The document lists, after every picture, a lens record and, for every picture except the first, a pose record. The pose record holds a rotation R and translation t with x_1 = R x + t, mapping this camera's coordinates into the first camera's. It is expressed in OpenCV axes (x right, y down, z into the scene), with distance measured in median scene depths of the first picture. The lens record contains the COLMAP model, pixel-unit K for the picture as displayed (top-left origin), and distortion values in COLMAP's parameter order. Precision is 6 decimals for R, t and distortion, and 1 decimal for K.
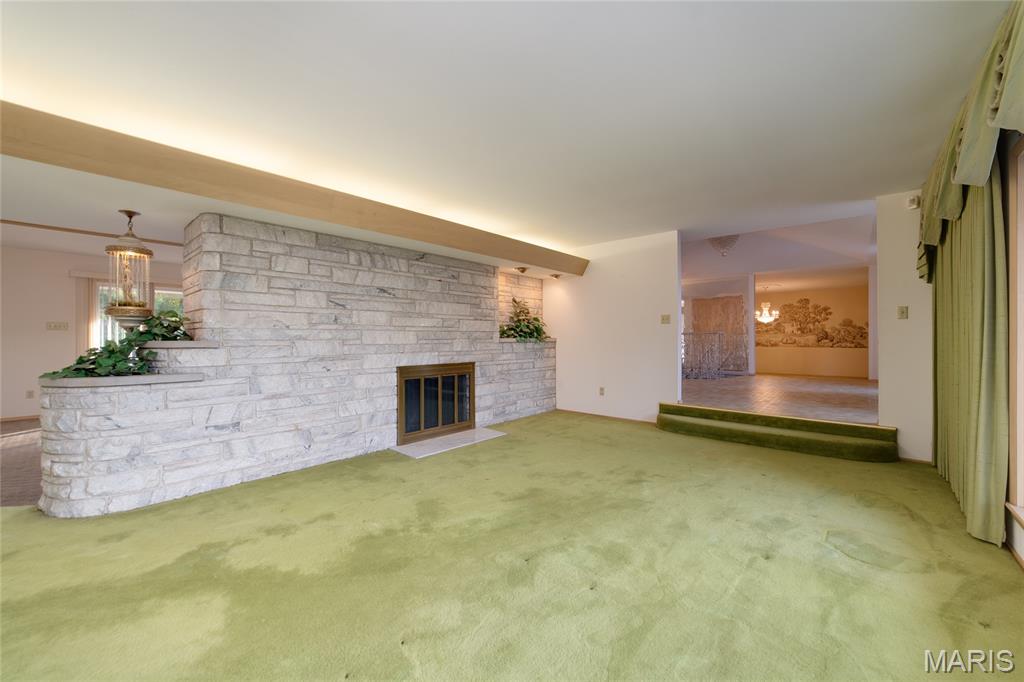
lens RADIAL K [[394.5, 0, 510.9], [0, 394.5, 338.6], [0, 0, 1]] dist [-0.019951, 0.006167]
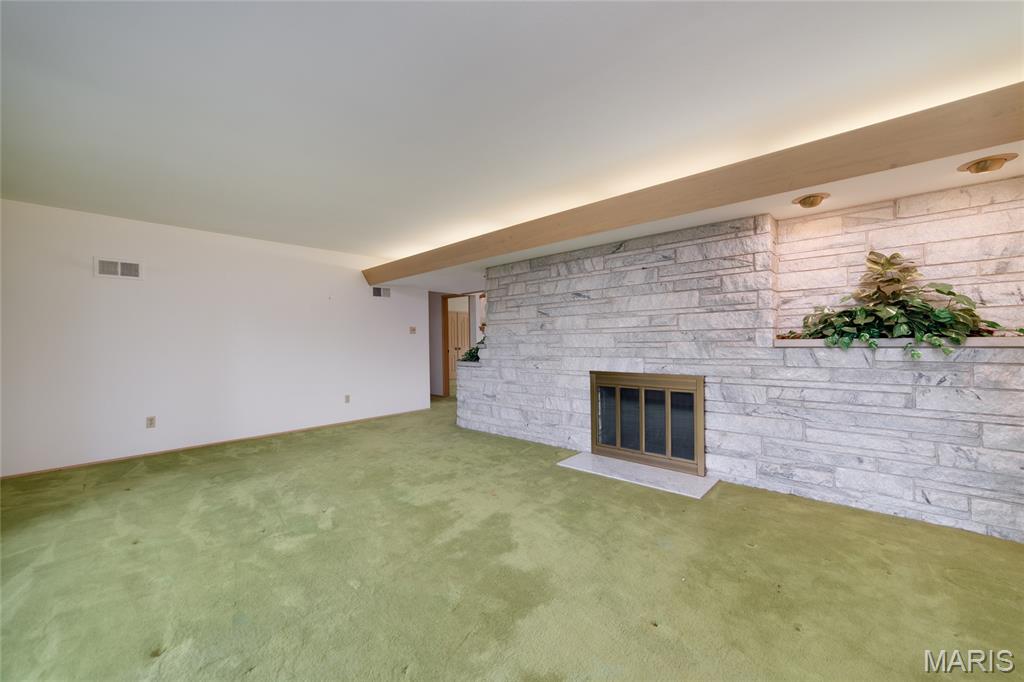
lens RADIAL K [[394.5, 0, 510.9], [0, 394.5, 338.6], [0, 0, 1]] dist [-0.019951, 0.006167]
pose [[-0.009643, -0.003311, -0.999948, 0.681758], [0.014538, 0.999888, -0.003451, -0.007377], [0.999848, -0.014570, -0.009594, 0.817141]]
